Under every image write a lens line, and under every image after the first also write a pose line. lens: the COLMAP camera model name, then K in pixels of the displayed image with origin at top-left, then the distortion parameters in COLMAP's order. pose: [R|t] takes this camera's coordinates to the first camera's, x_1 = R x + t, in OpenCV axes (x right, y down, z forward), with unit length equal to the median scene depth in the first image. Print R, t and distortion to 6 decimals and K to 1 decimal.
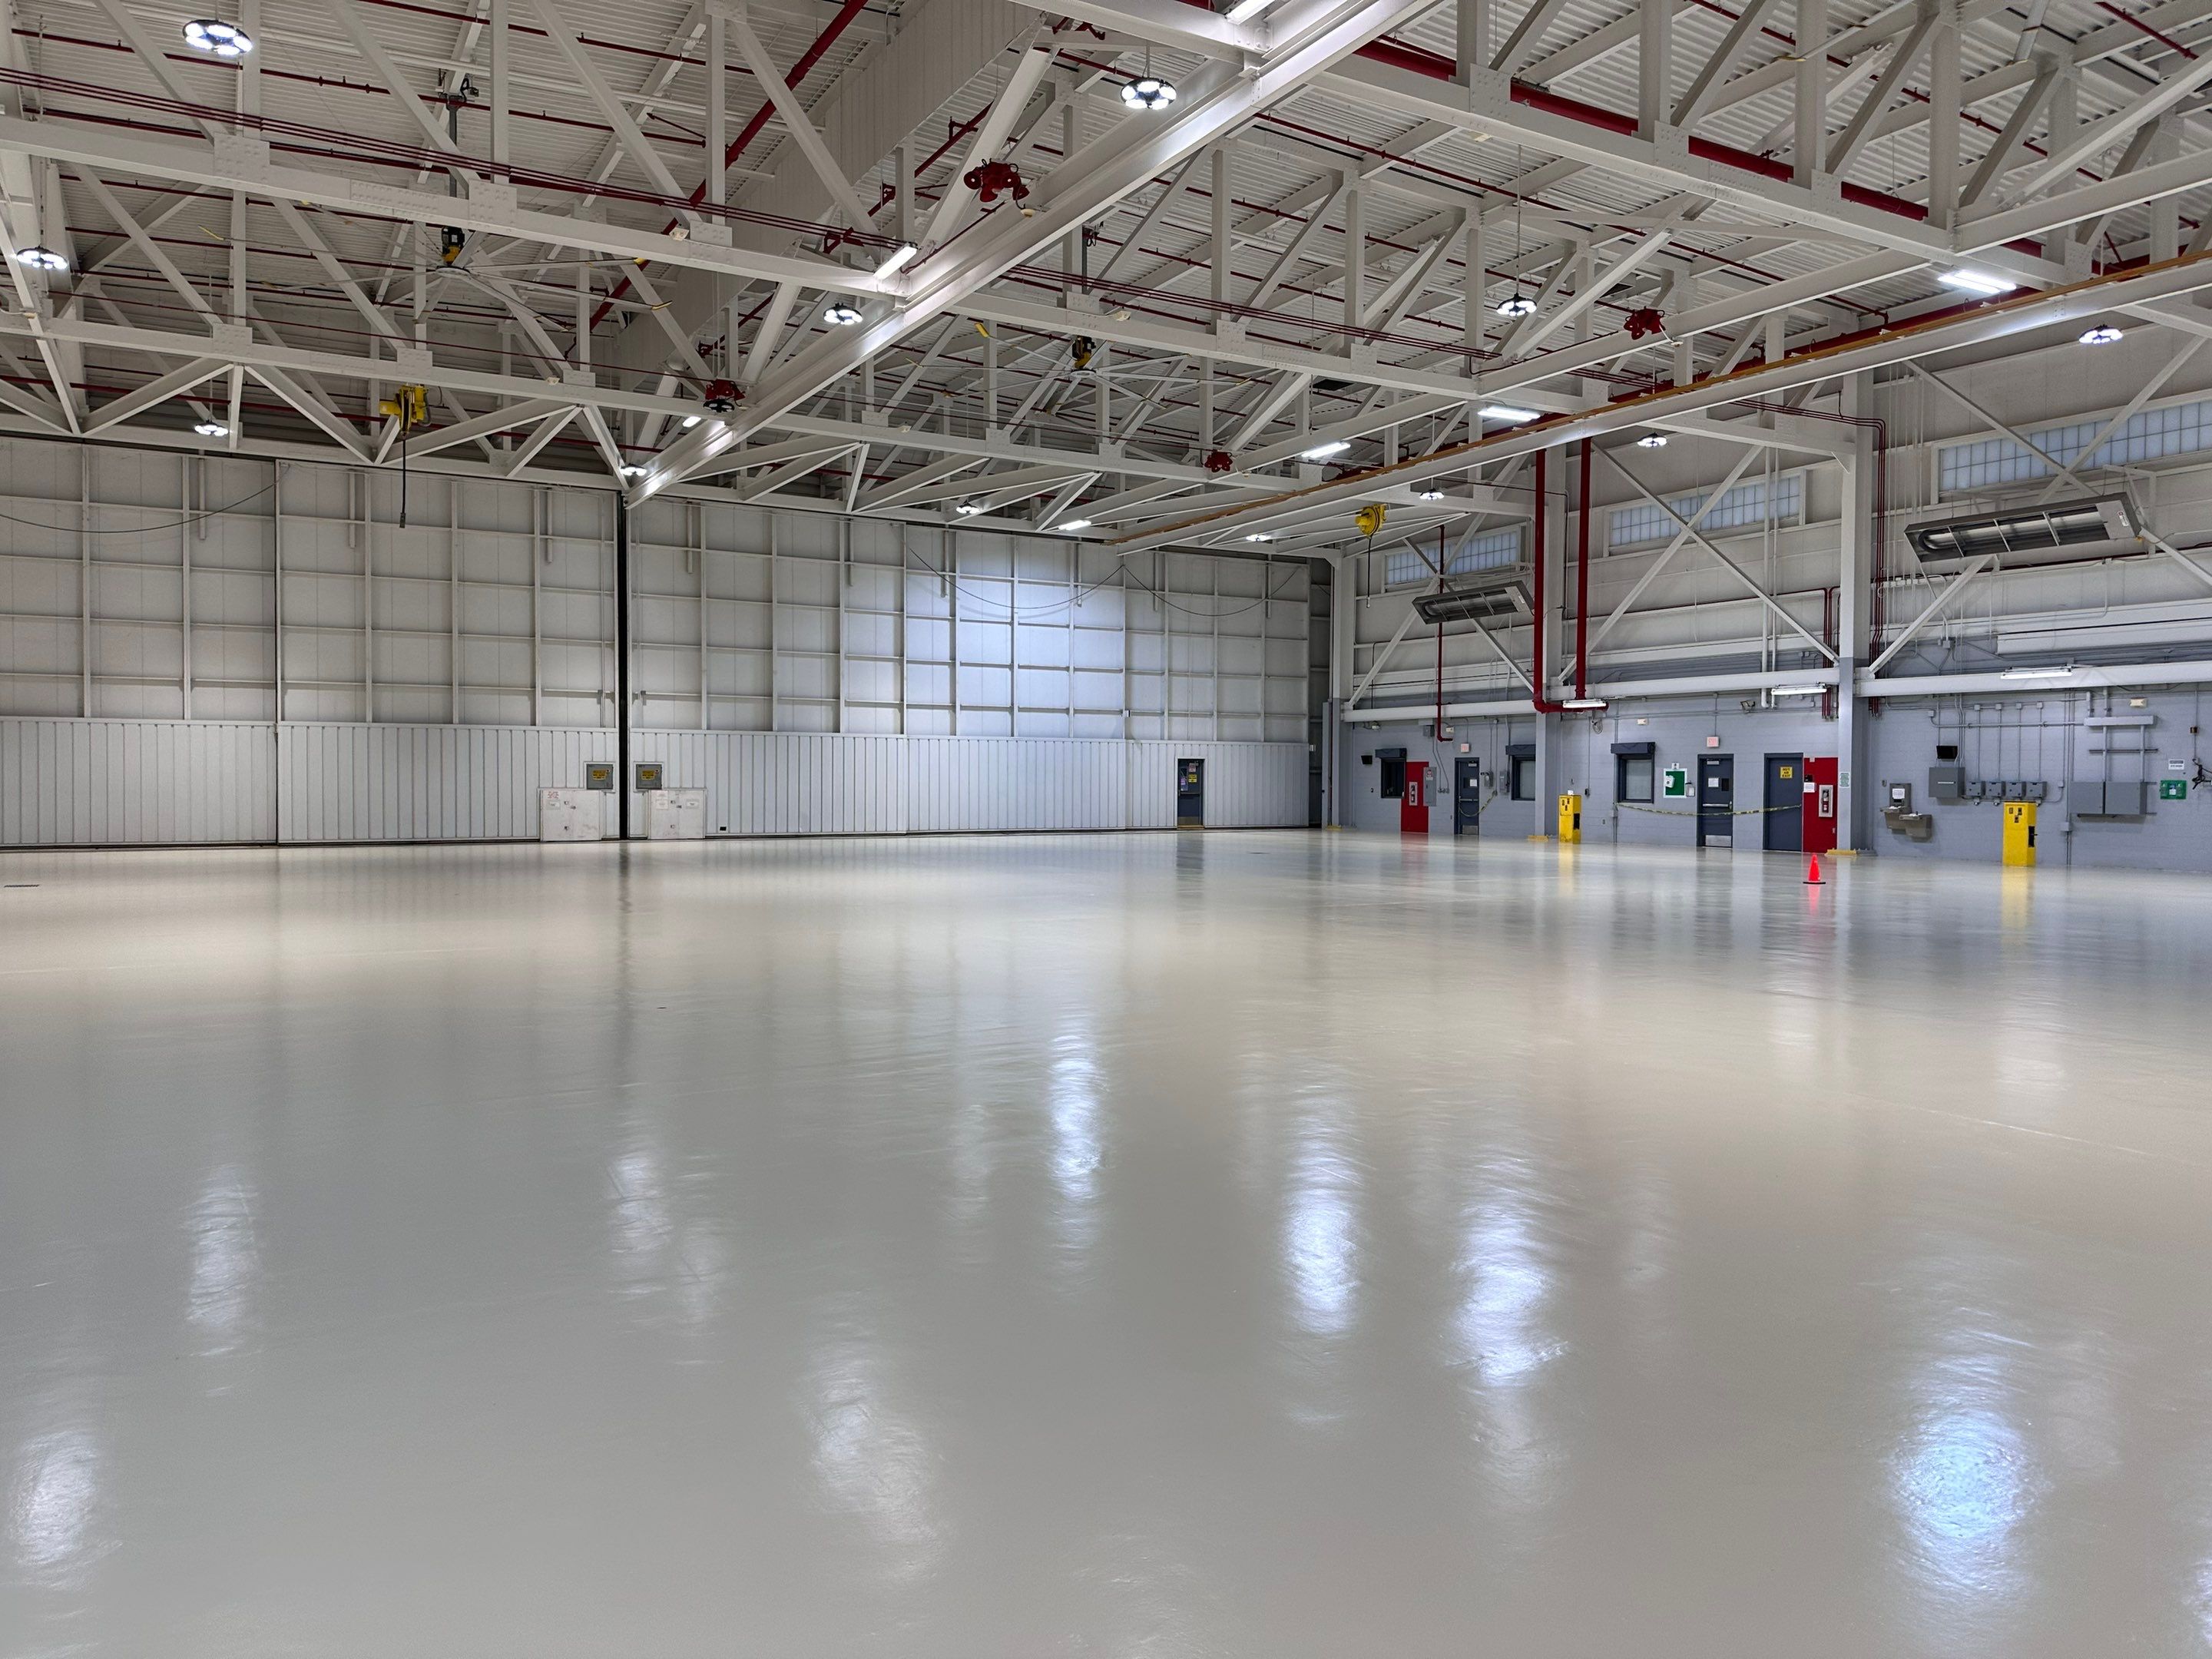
lens RADIAL K [[1560.5, 0, 1116.3], [0, 1560.5, 806.6], [0, 0, 1]] dist [0.118352, -0.169447]
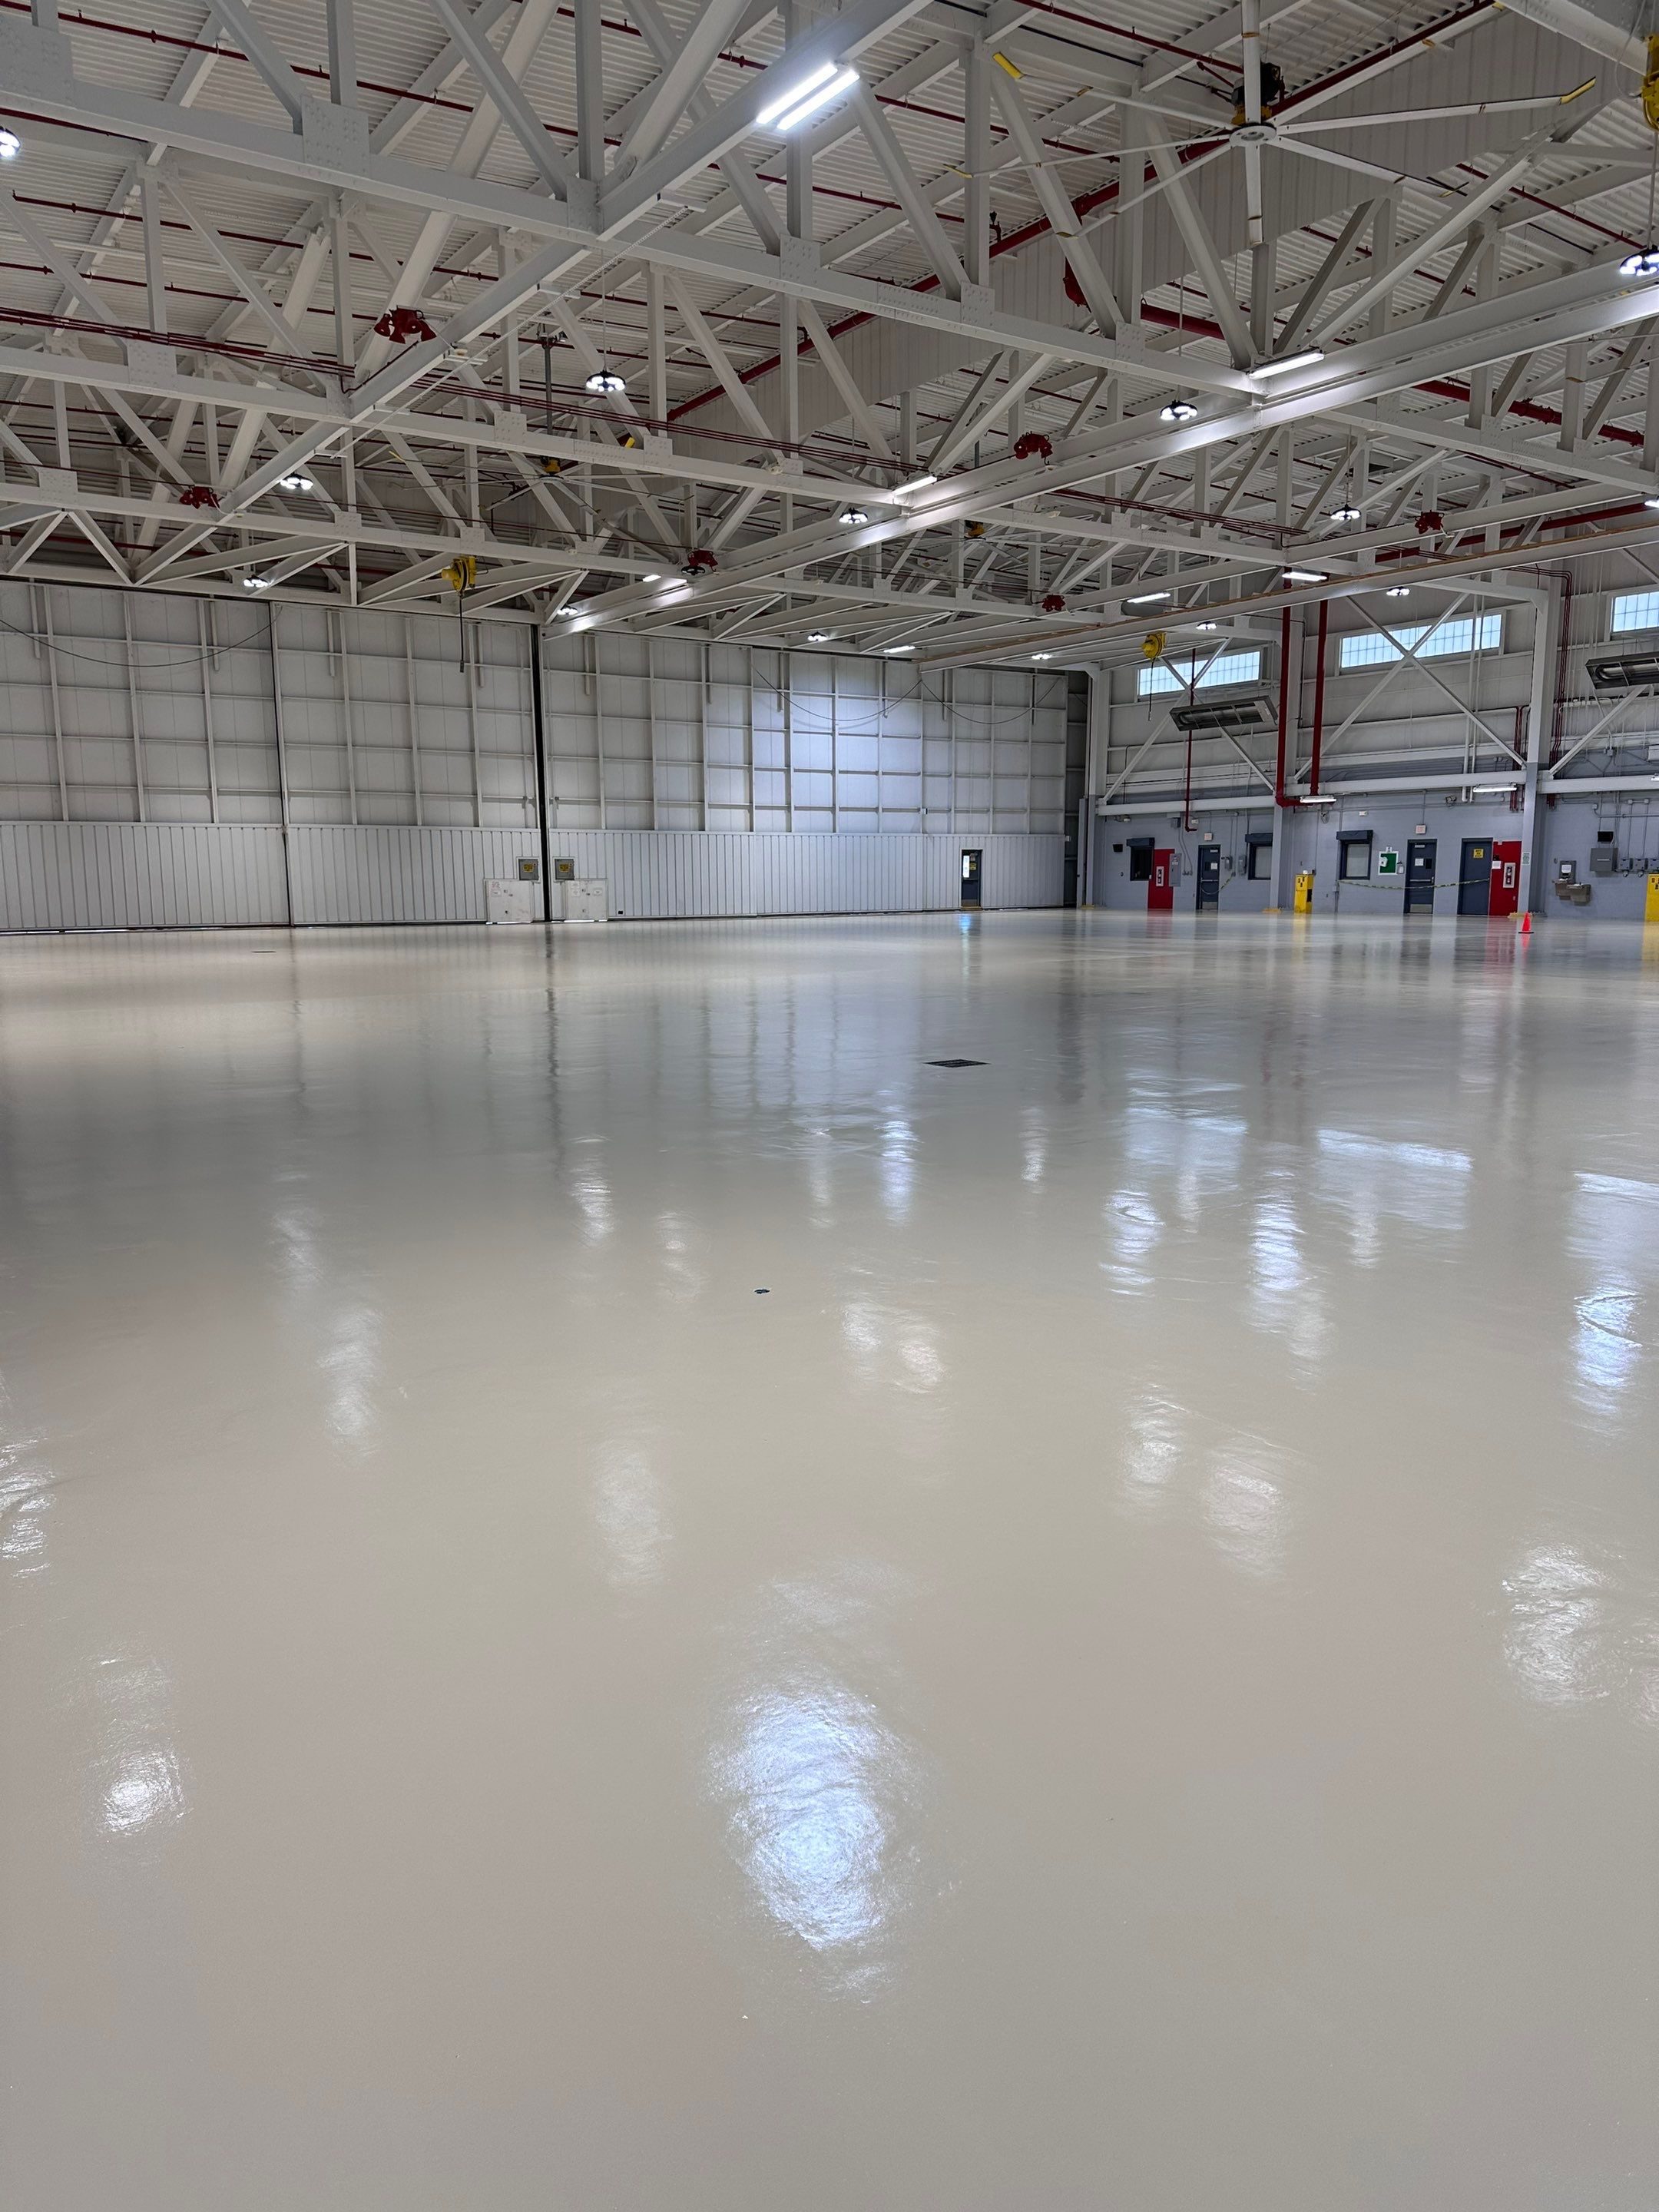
lens RADIAL K [[1564.8, 0, 831.6], [0, 1564.8, 1126.3], [0, 0, 1]] dist [0.182081, -0.340165]
pose [[0.997216, -0.022277, 0.071156, -0.182509], [0.011656, 0.989167, 0.146330, 0.001233], [-0.073645, -0.145093, 0.986673, -0.250169]]
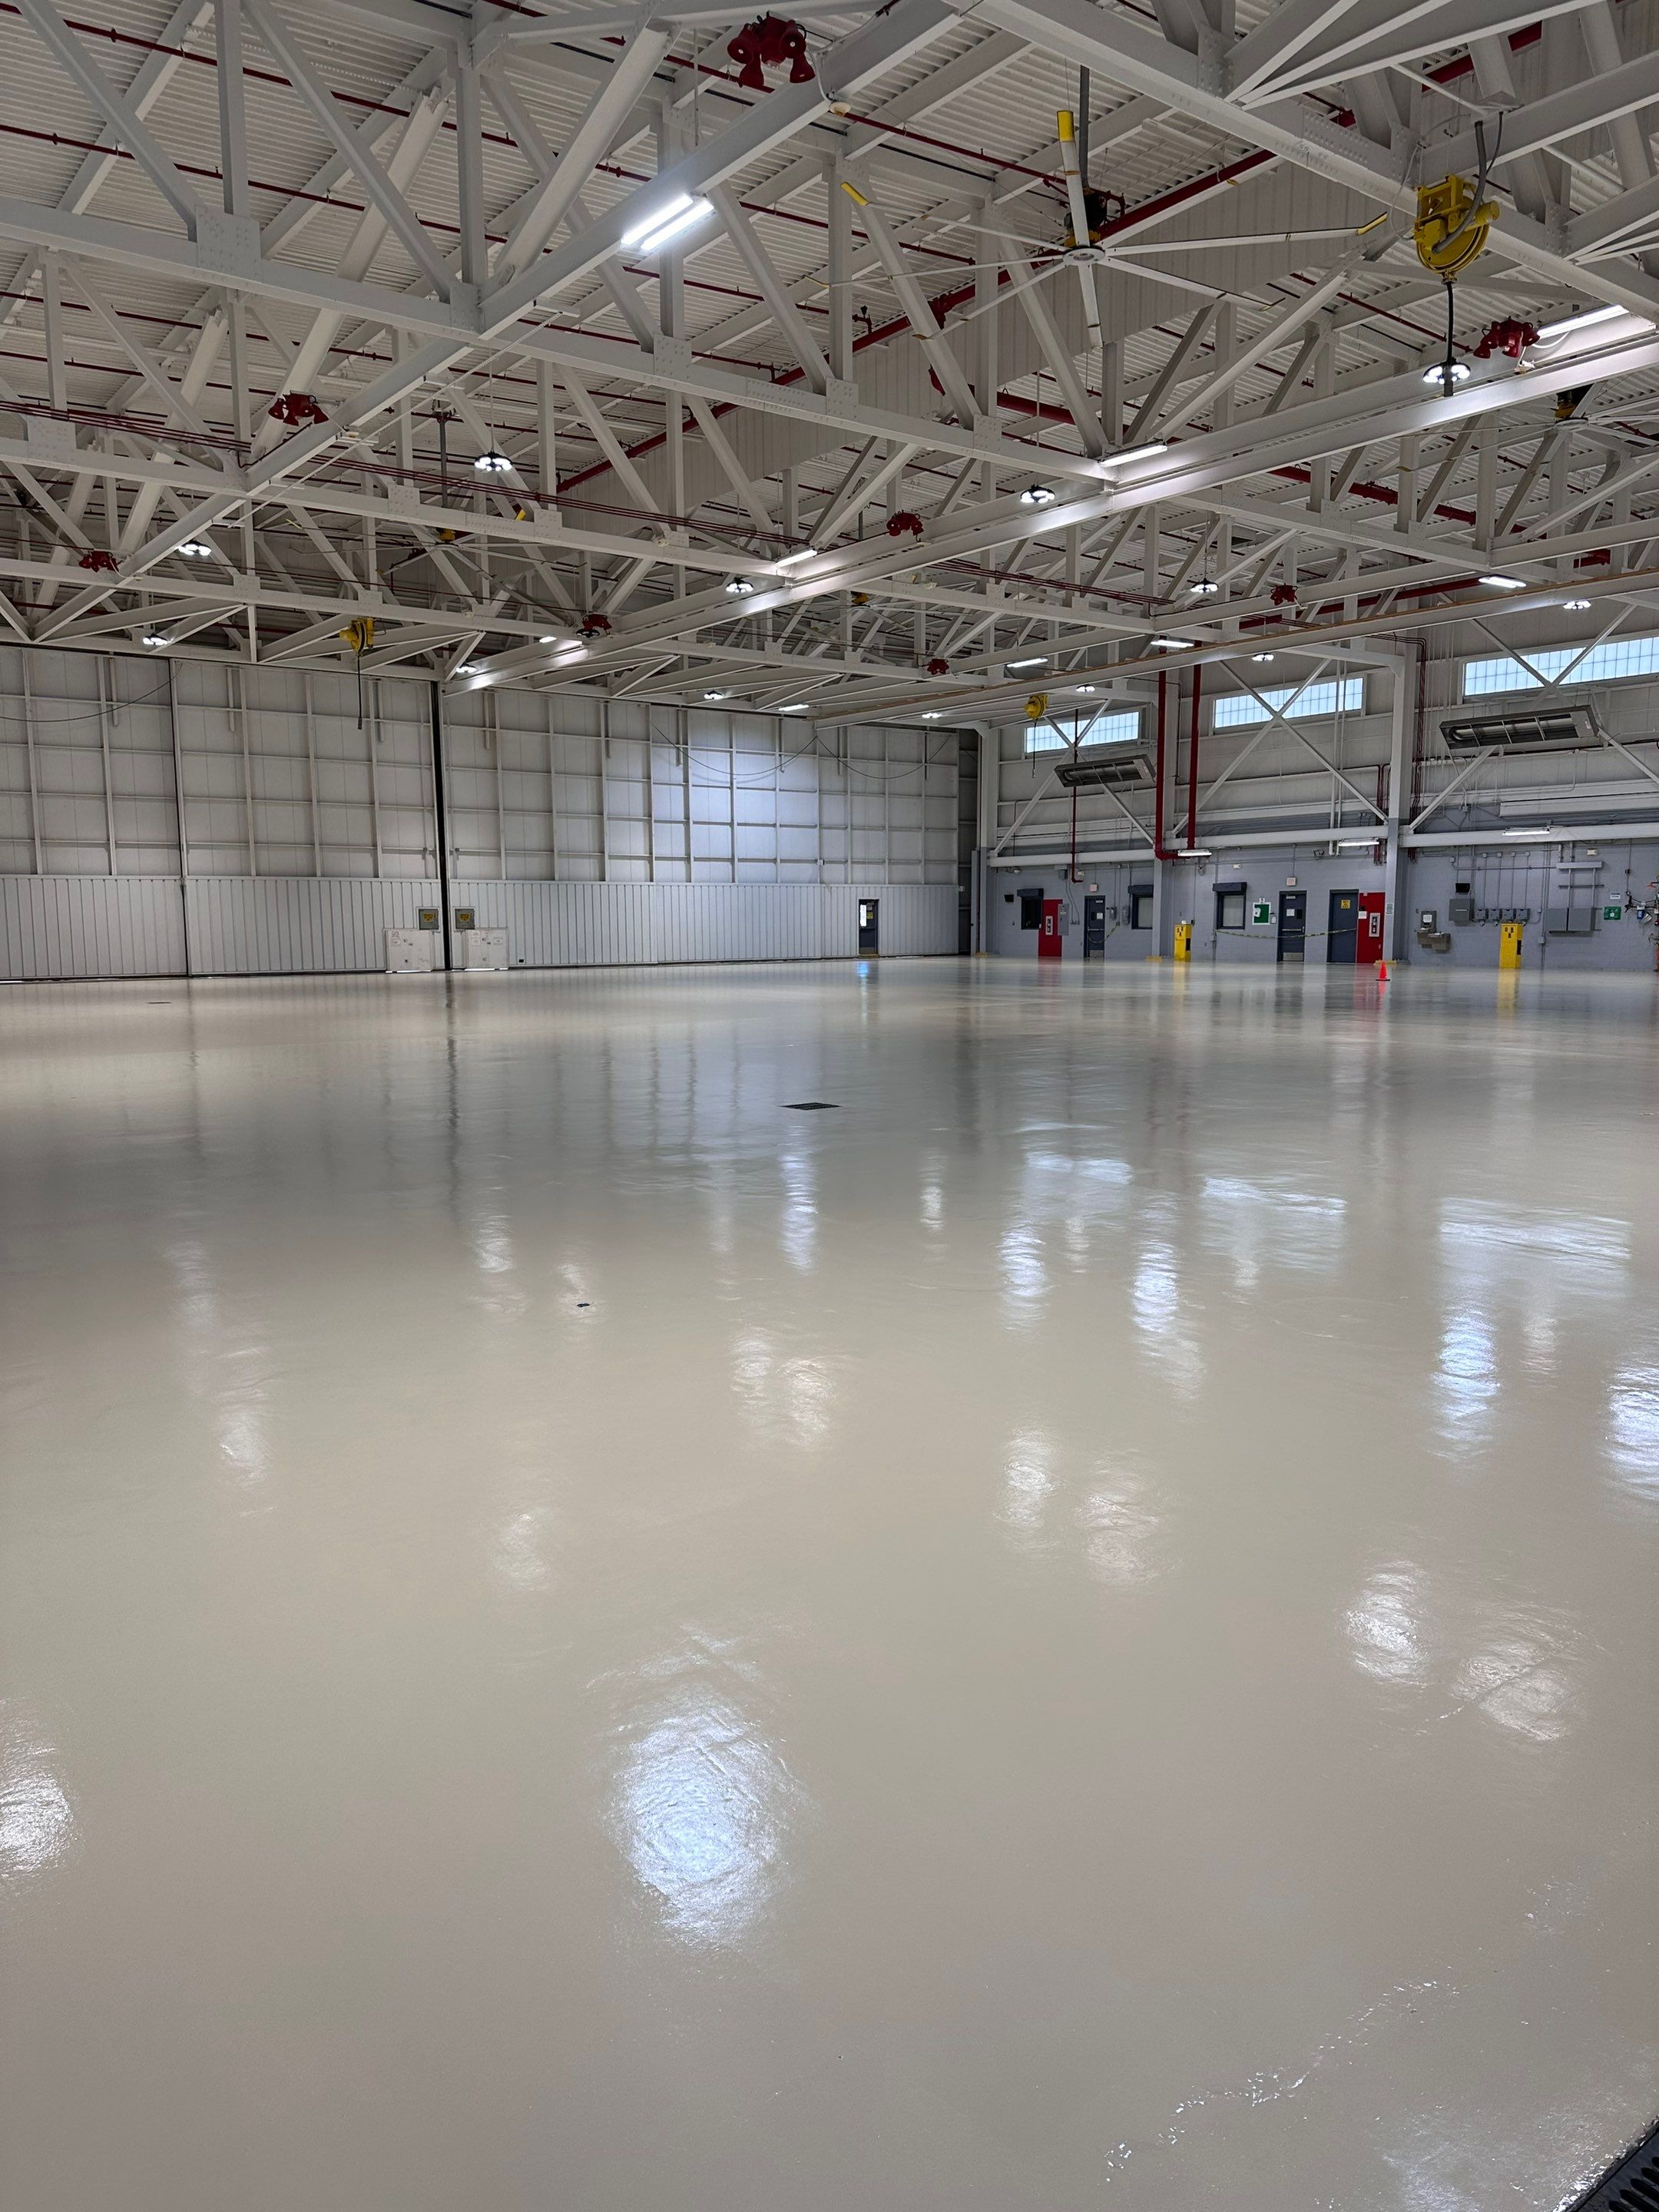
lens RADIAL K [[1570.6, 0, 823.8], [0, 1570.6, 1112.1], [0, 0, 1]] dist [0.184089, -0.342248]
pose [[0.992320, -0.027203, 0.120666, -0.172201], [0.013936, 0.993894, 0.109458, -0.000825], [-0.122907, -0.106936, 0.986640, -0.280614]]
